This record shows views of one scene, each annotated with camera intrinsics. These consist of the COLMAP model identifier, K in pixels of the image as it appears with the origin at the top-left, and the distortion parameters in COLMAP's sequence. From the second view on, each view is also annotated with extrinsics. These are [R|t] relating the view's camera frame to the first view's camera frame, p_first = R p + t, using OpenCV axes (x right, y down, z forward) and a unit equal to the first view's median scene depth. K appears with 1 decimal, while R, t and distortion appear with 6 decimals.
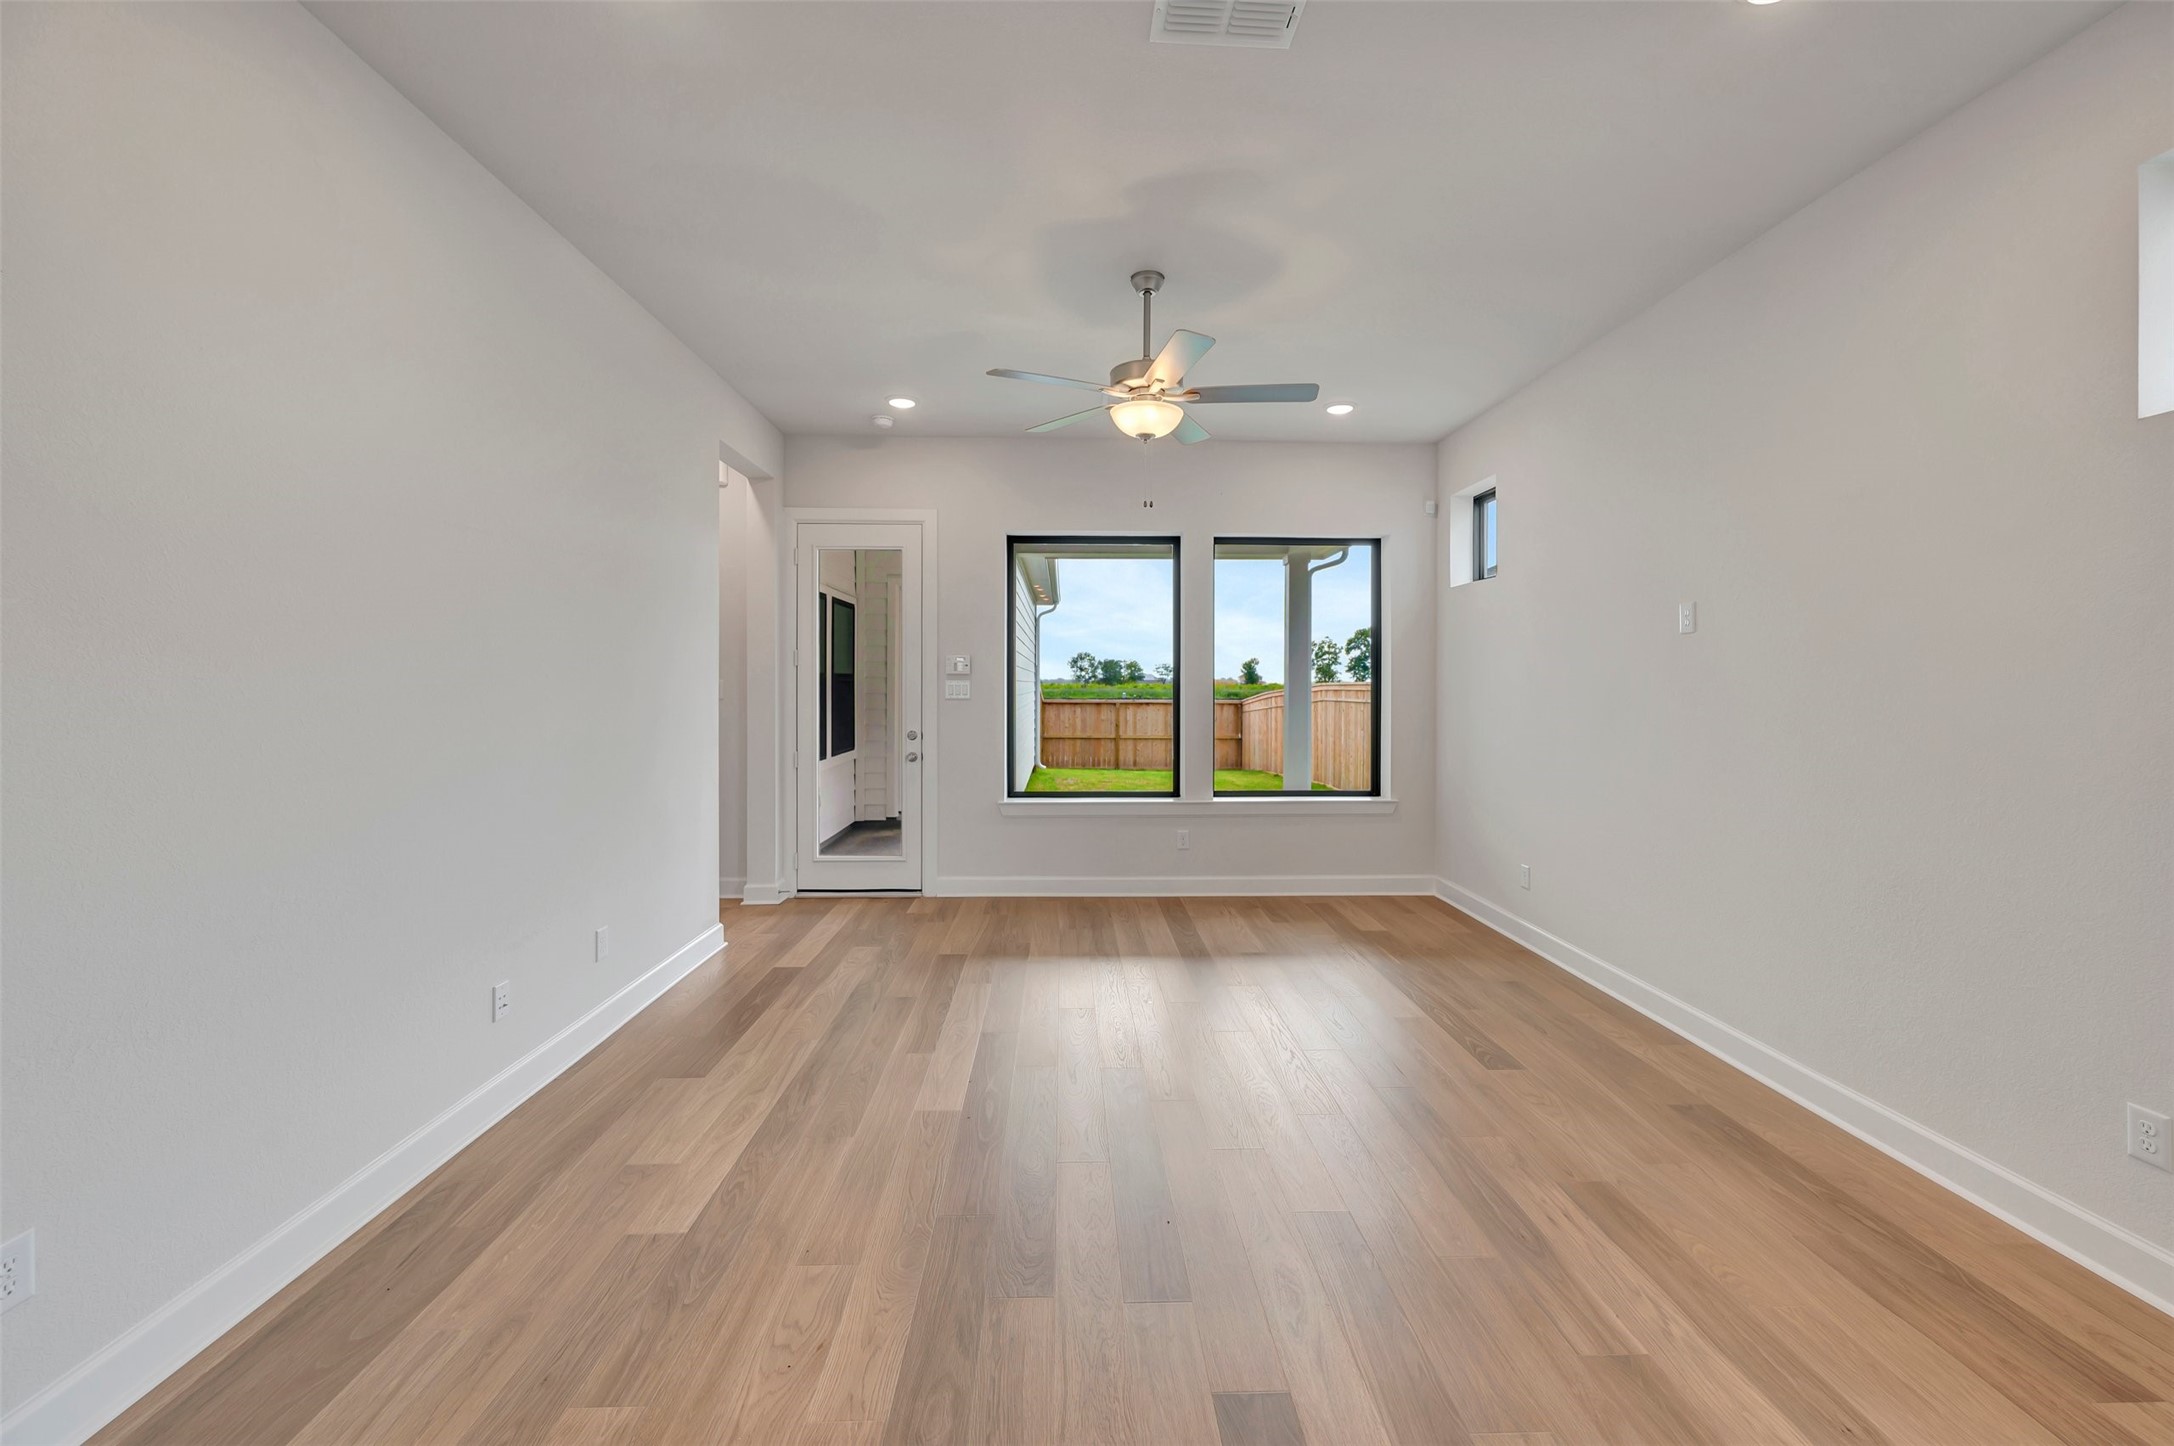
lens RADIAL K [[867.9, 0, 1092.7], [0, 867.9, 691.9], [0, 0, 1]] dist [-0.000747, -0.000158]
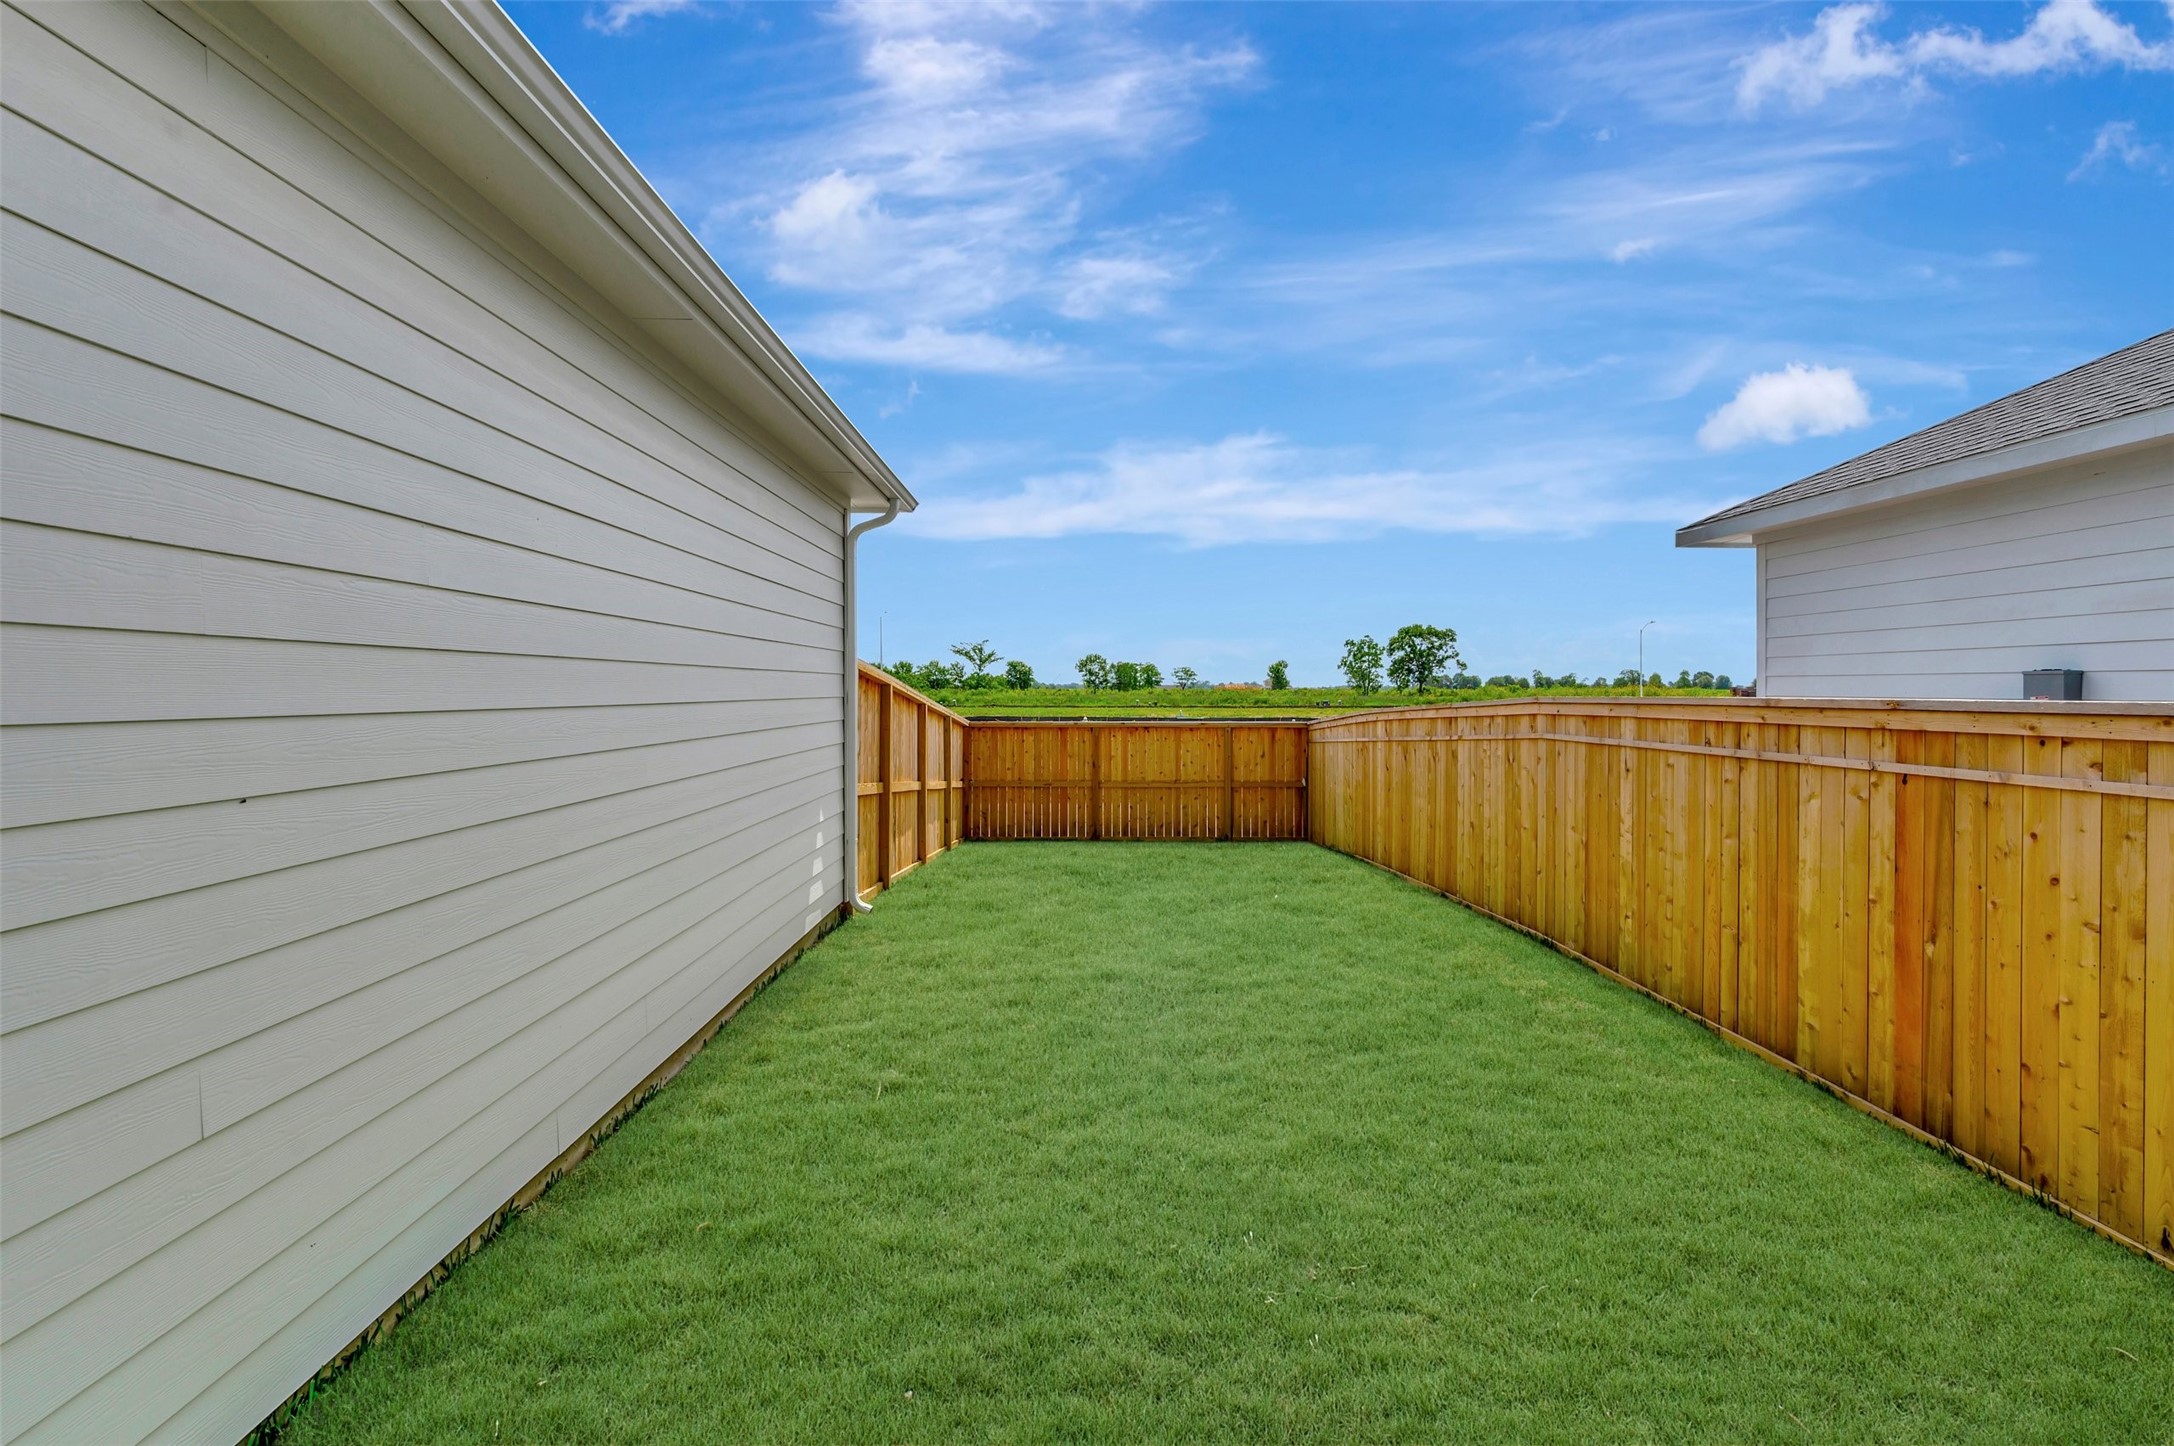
lens RADIAL K [[918.2, 0, 1073.4], [0, 918.2, 695.2], [0, 0, 1]] dist [-0.001112, -0.000236]
pose [[0.999317, -0.001382, -0.036922, 0.158398], [0.001290, 0.999996, -0.002503, -0.030053], [0.036925, 0.002454, 0.999315, 1.603912]]
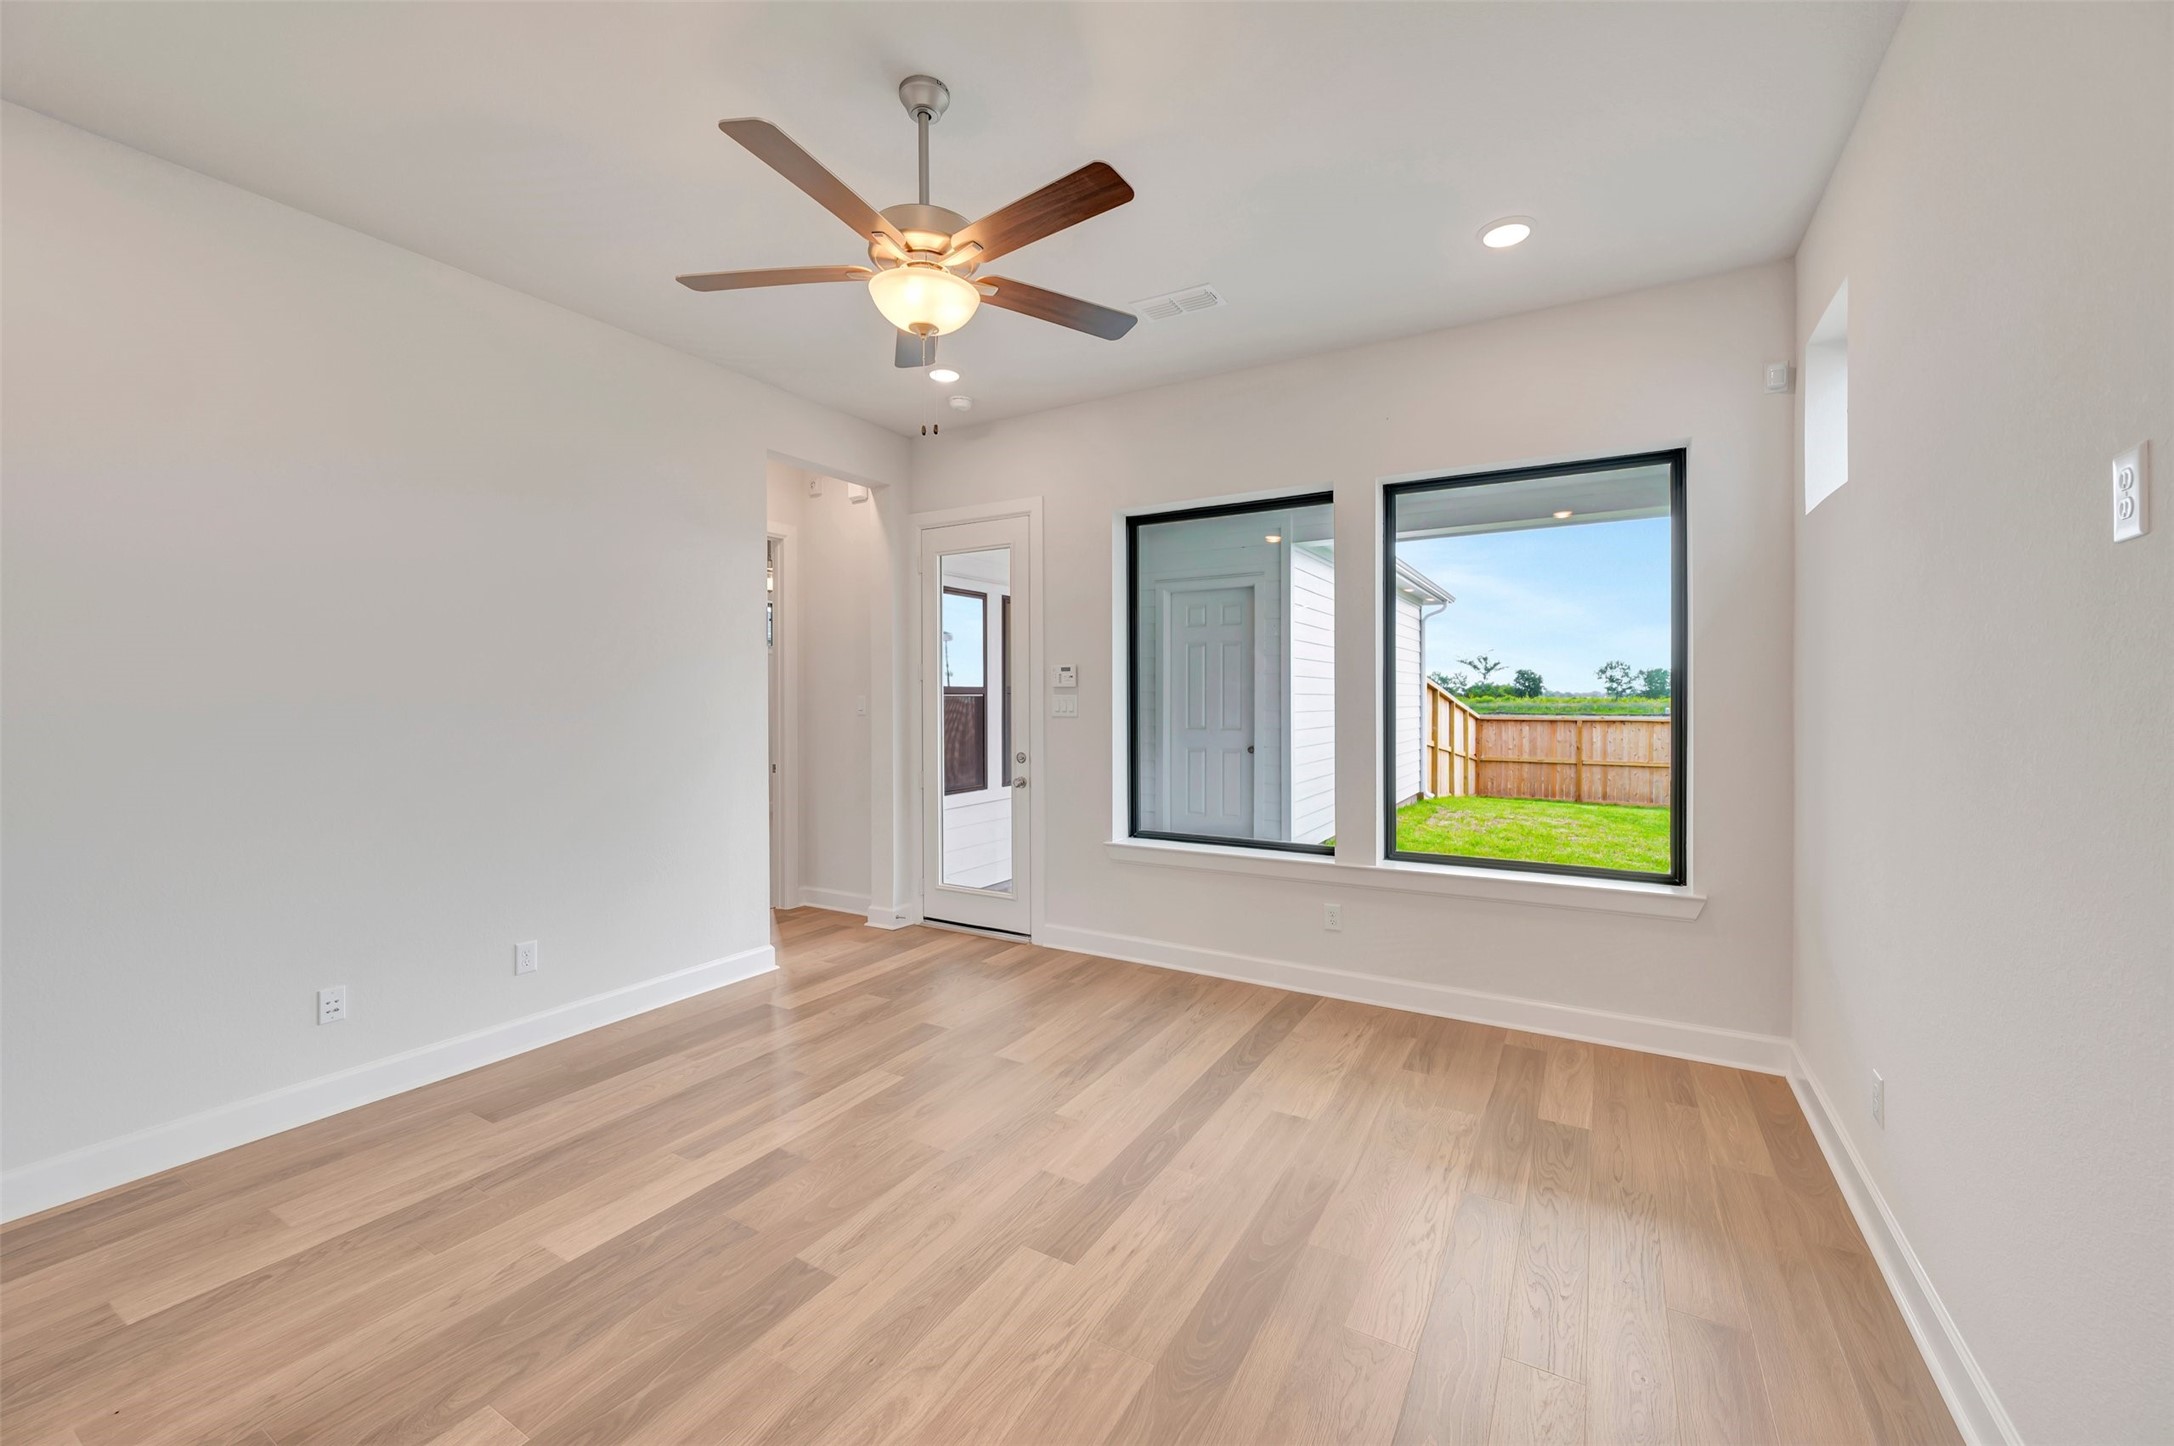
lens RADIAL K [[860.5, 0, 1094.7], [0, 860.5, 711.4], [0, 0, 1]] dist [-0.000999, 0.000114]
pose [[0.845431, 0.002895, -0.534076, 0.322868], [0.000005, 0.999985, 0.005429, -0.001380], [0.534084, -0.004592, 0.845419, 0.309954]]
